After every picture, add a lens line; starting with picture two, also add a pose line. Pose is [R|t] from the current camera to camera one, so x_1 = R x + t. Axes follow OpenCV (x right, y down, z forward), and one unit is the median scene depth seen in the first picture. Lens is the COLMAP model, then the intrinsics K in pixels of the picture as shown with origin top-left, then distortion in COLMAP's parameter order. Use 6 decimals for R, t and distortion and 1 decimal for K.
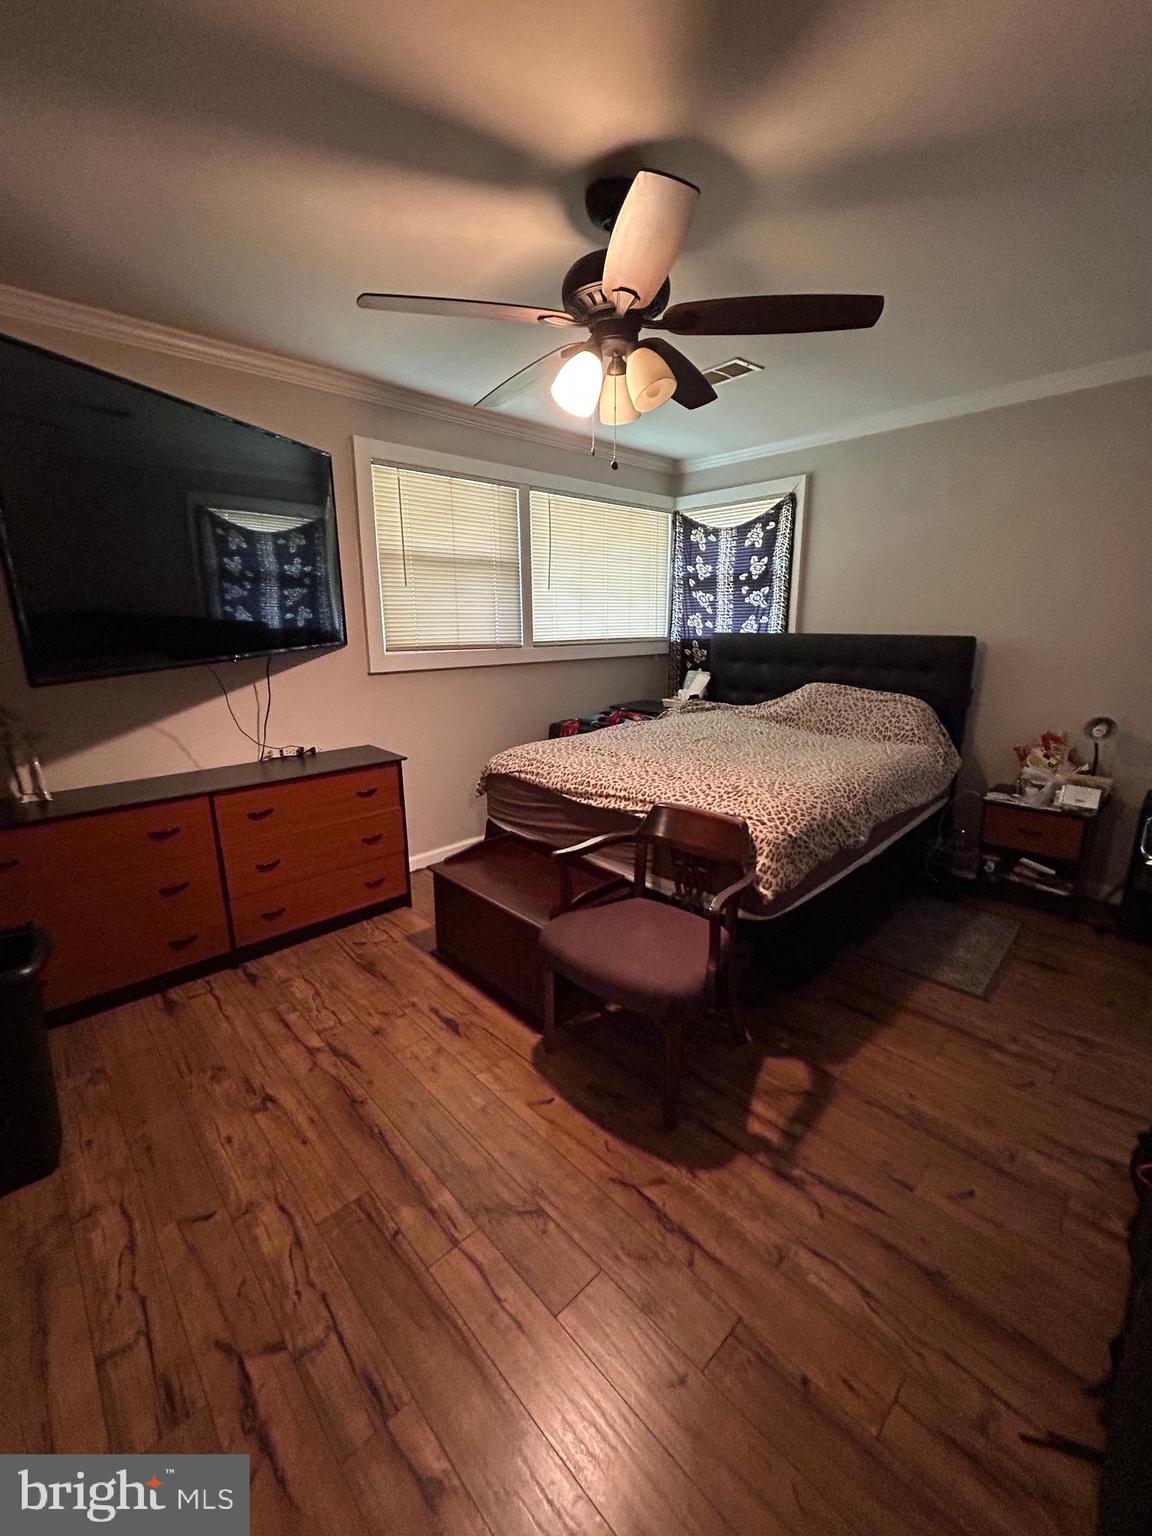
lens RADIAL K [[623.3, 0, 577.1], [0, 623.3, 766.7], [0, 0, 1]] dist [0.003499, -0.000361]
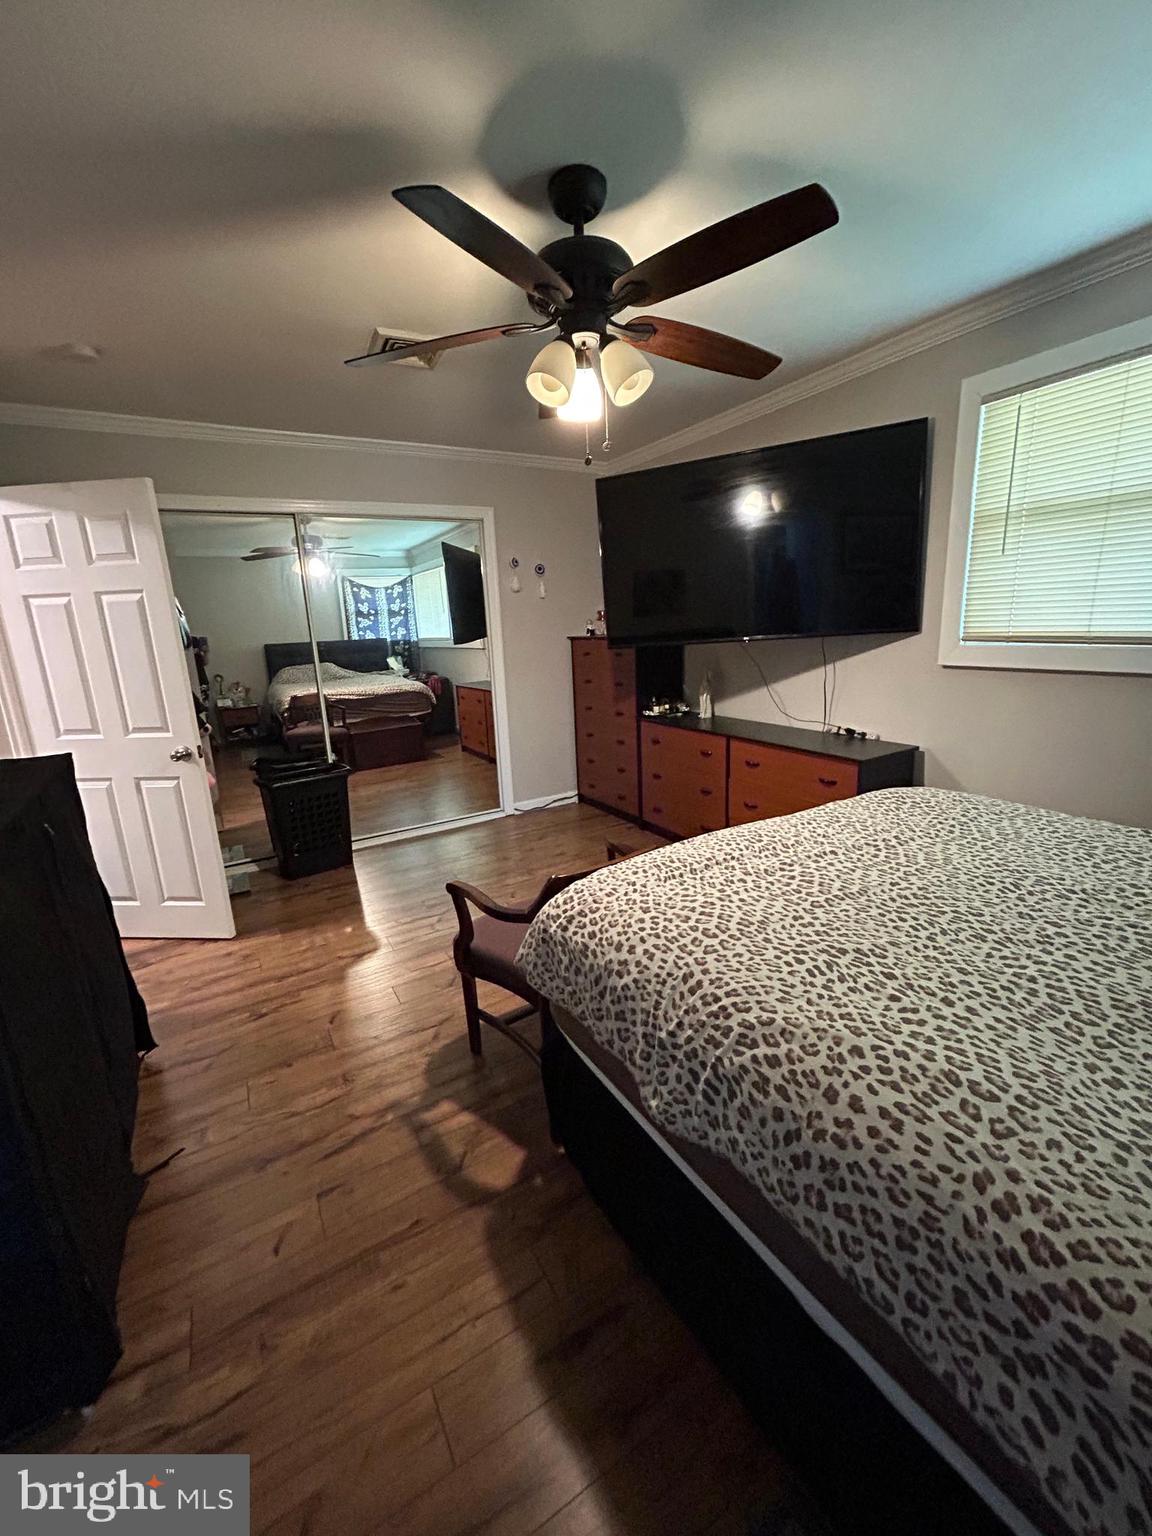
lens RADIAL K [[623.3, 0, 577.3], [0, 623.3, 767.5], [0, 0, 1]] dist [0.003499, -0.000361]
pose [[-0.230854, 0.241234, -0.942609, 0.782680], [-0.181728, 0.941040, 0.285340, -0.219114], [0.955867, 0.237170, -0.173404, 0.901954]]
